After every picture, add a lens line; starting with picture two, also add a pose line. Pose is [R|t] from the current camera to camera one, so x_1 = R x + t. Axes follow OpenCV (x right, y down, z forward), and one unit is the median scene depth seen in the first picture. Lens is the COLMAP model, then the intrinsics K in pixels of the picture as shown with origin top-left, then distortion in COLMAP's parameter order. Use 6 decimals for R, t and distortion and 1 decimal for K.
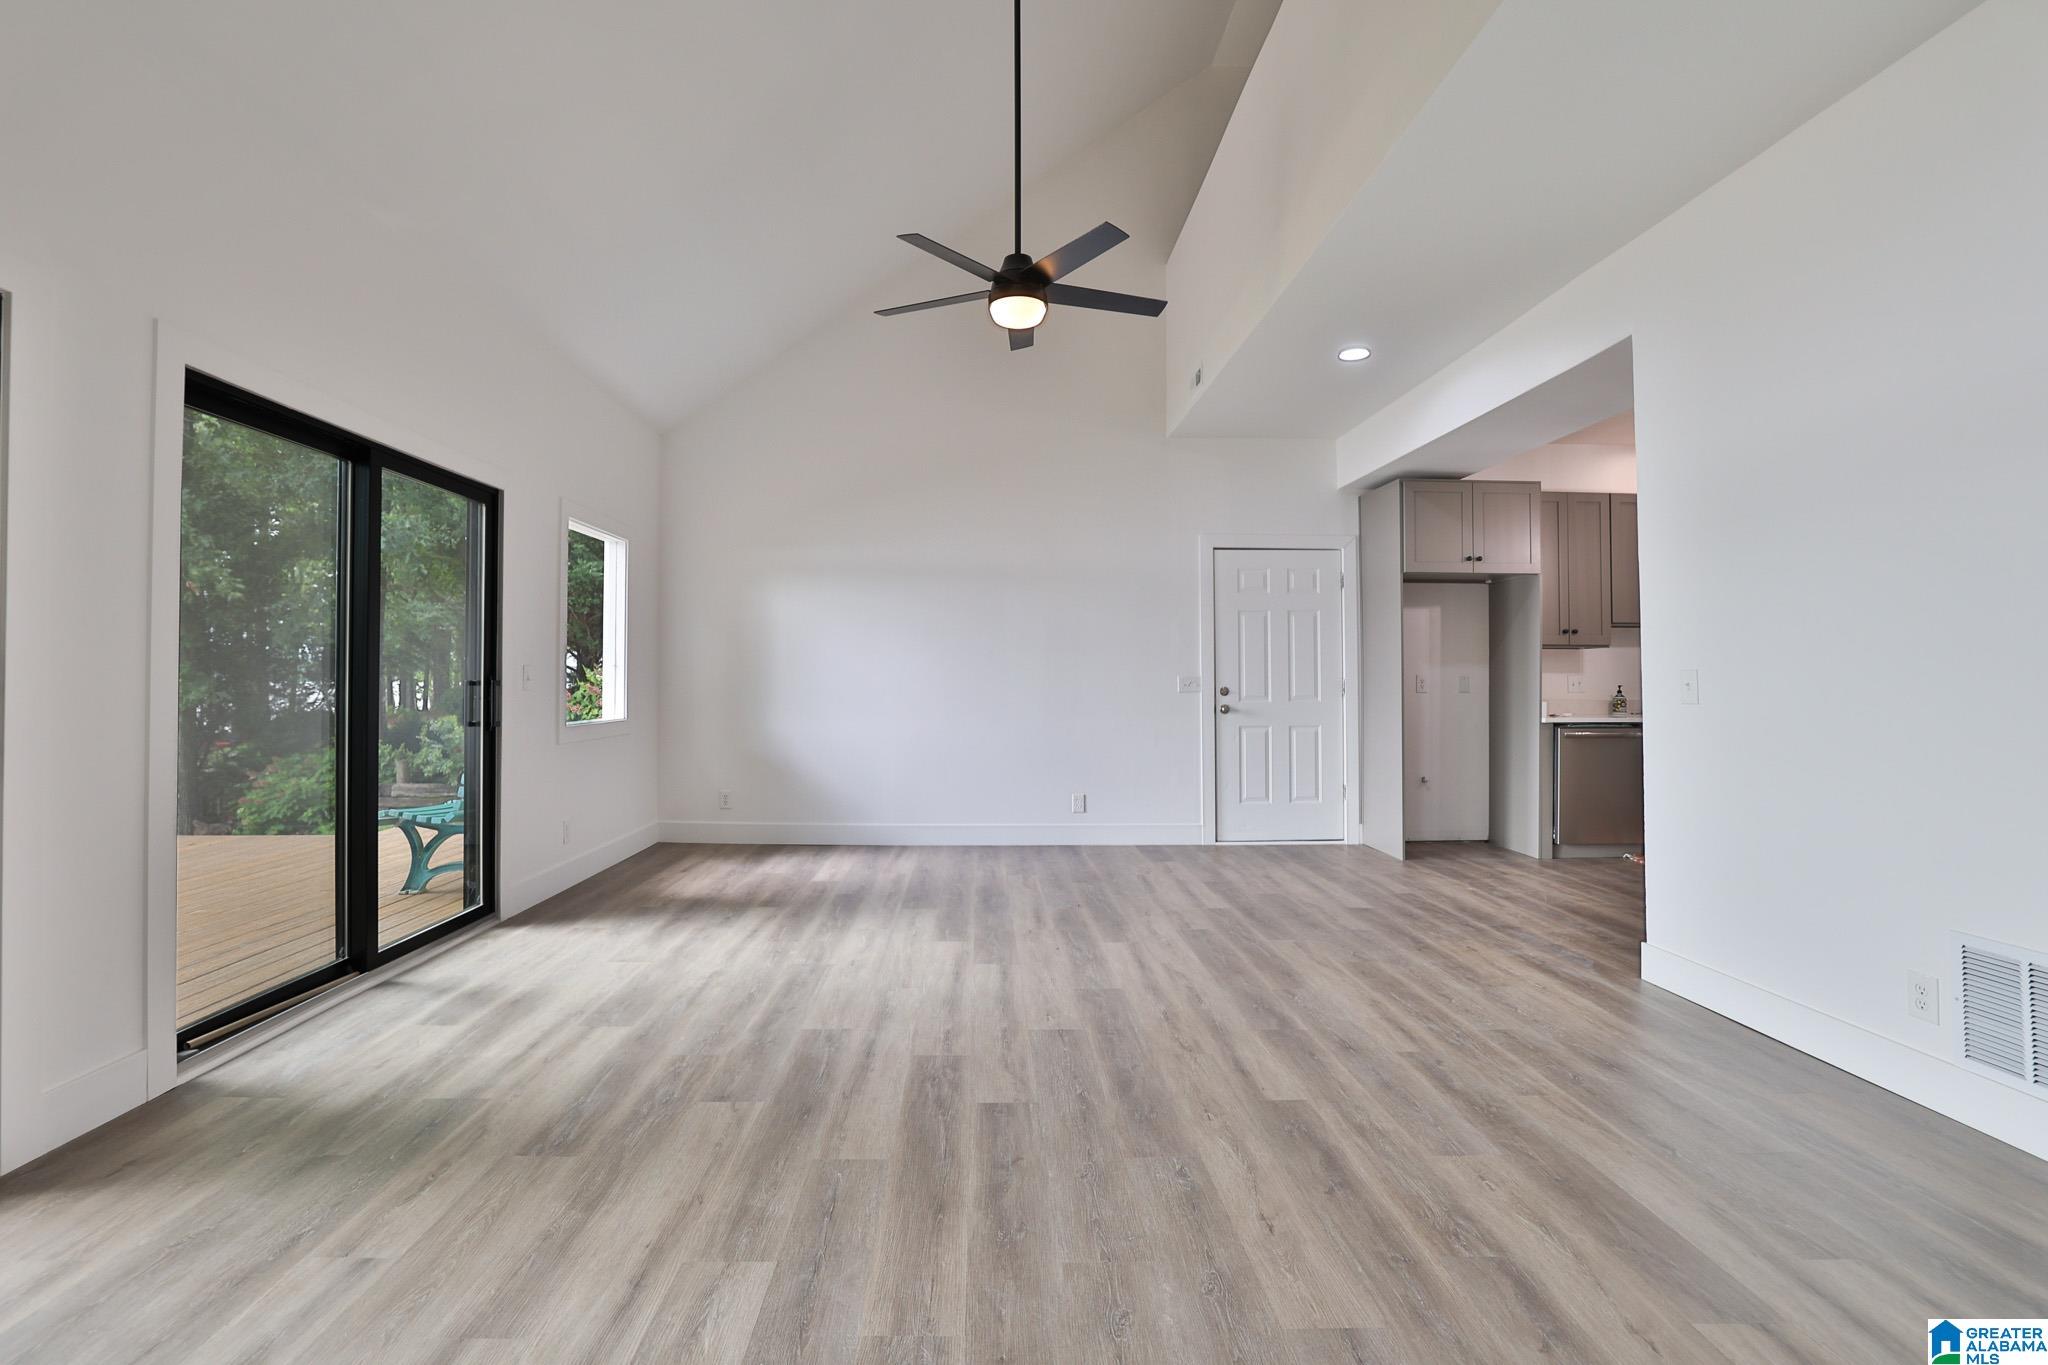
lens RADIAL K [[936.4, 0, 992.2], [0, 936.4, 661.9], [0, 0, 1]] dist [-0.046837, 0.016590]
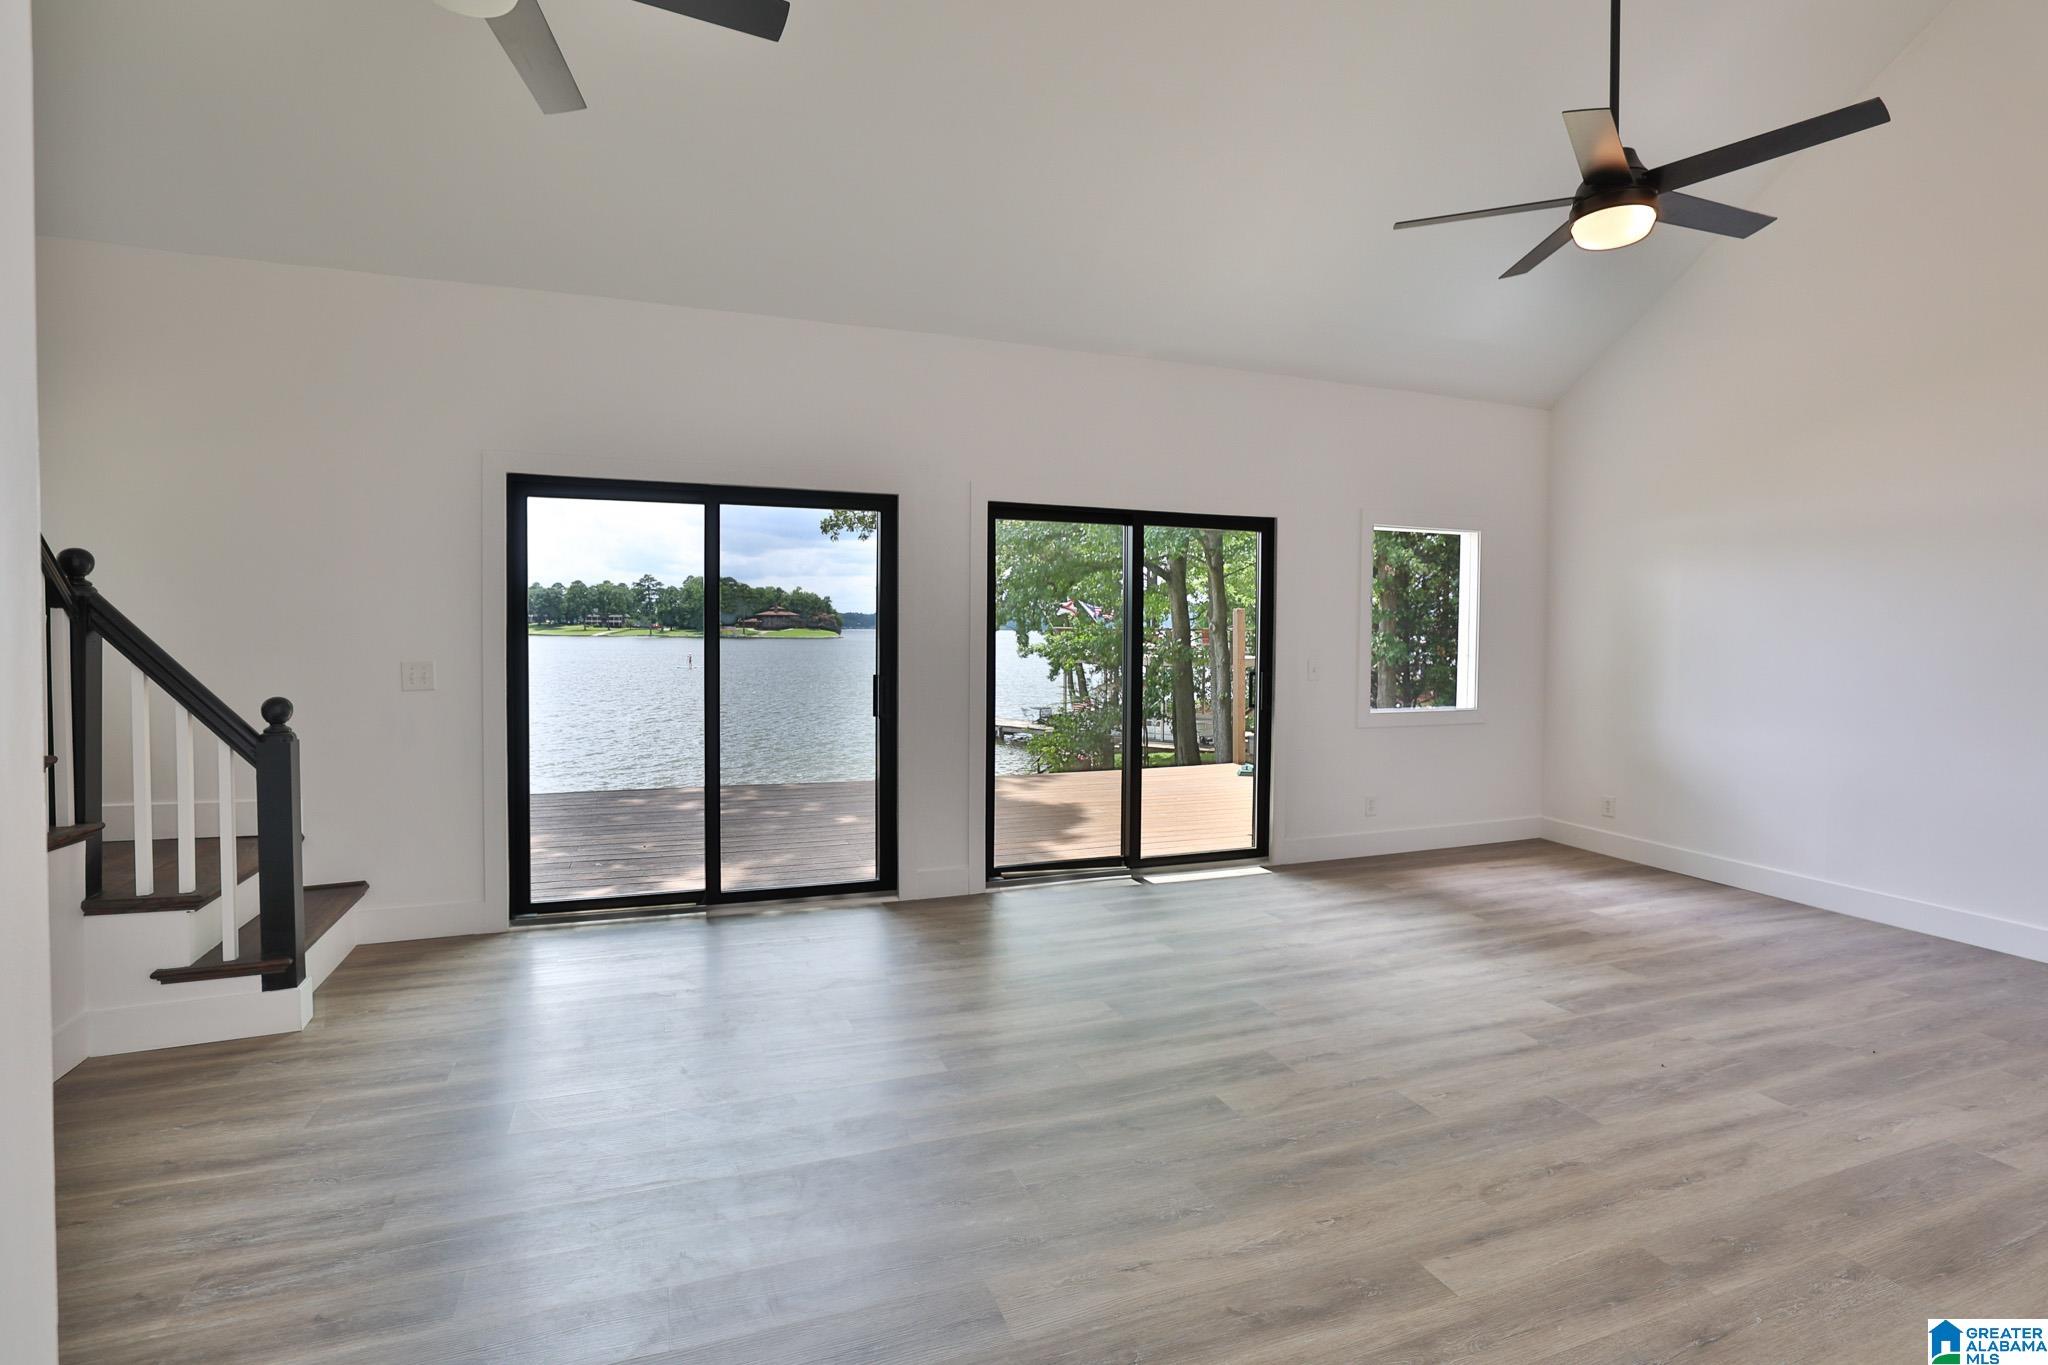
lens RADIAL K [[936.4, 0, 992.2], [0, 936.4, 661.9], [0, 0, 1]] dist [-0.046837, 0.016590]
pose [[0.321091, 0.032920, -0.946476, 0.808792], [0.012565, 0.999160, 0.039015, -0.074751], [0.946965, -0.024420, 0.320407, 0.357808]]
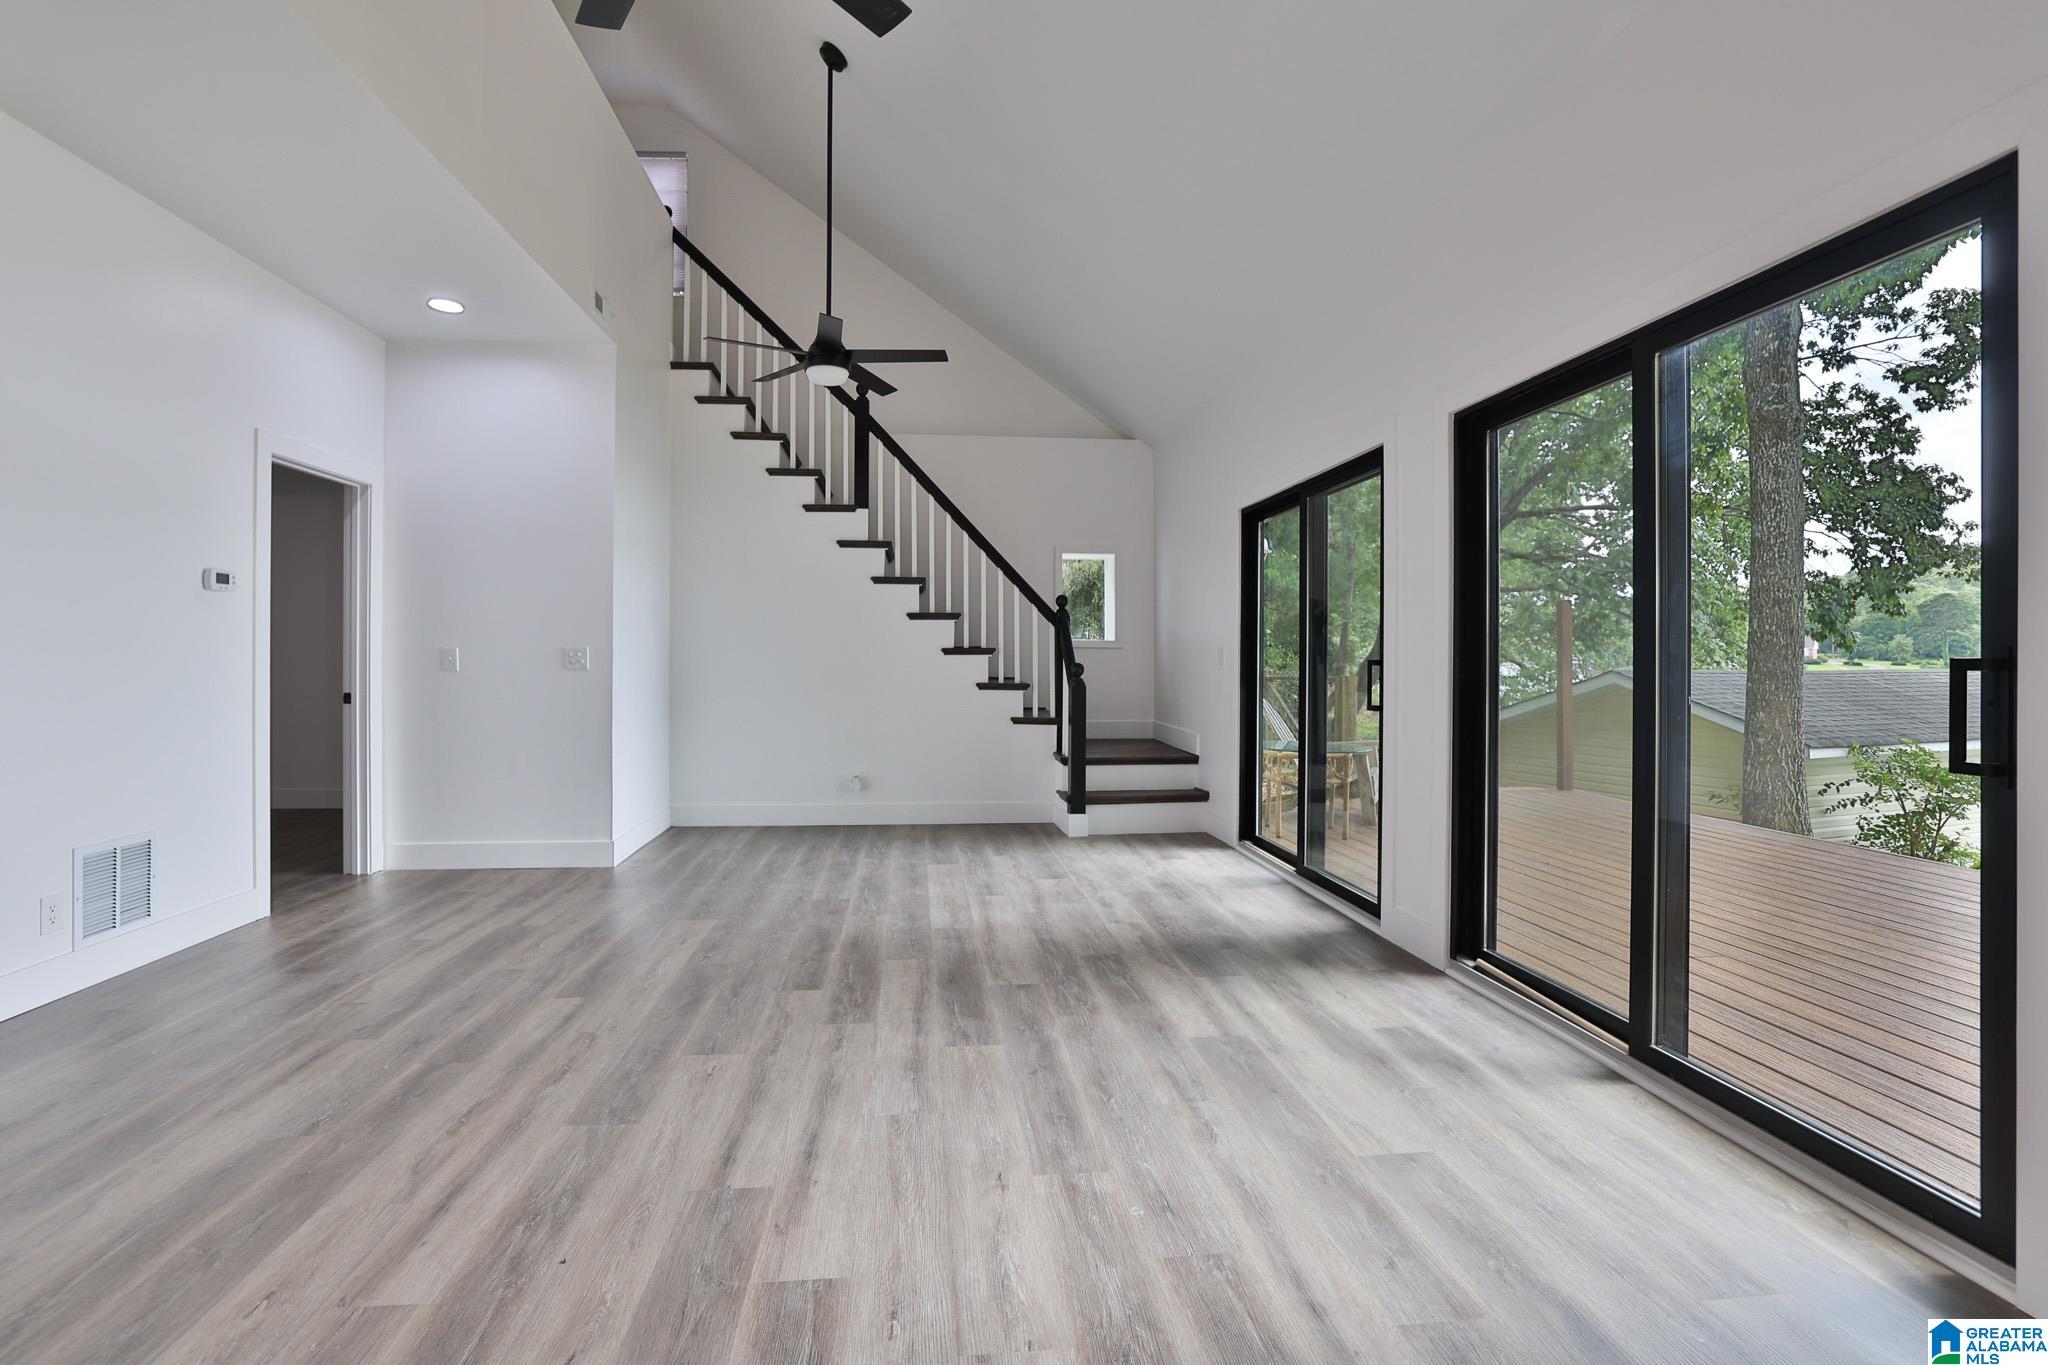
lens RADIAL K [[936.4, 0, 992.2], [0, 936.4, 661.9], [0, 0, 1]] dist [-0.046837, 0.016590]
pose [[-0.997544, -0.002416, -0.069994, -0.139705], [-0.000930, 0.999774, -0.021250, 0.045668], [0.070030, -0.021133, -0.997321, 2.012992]]
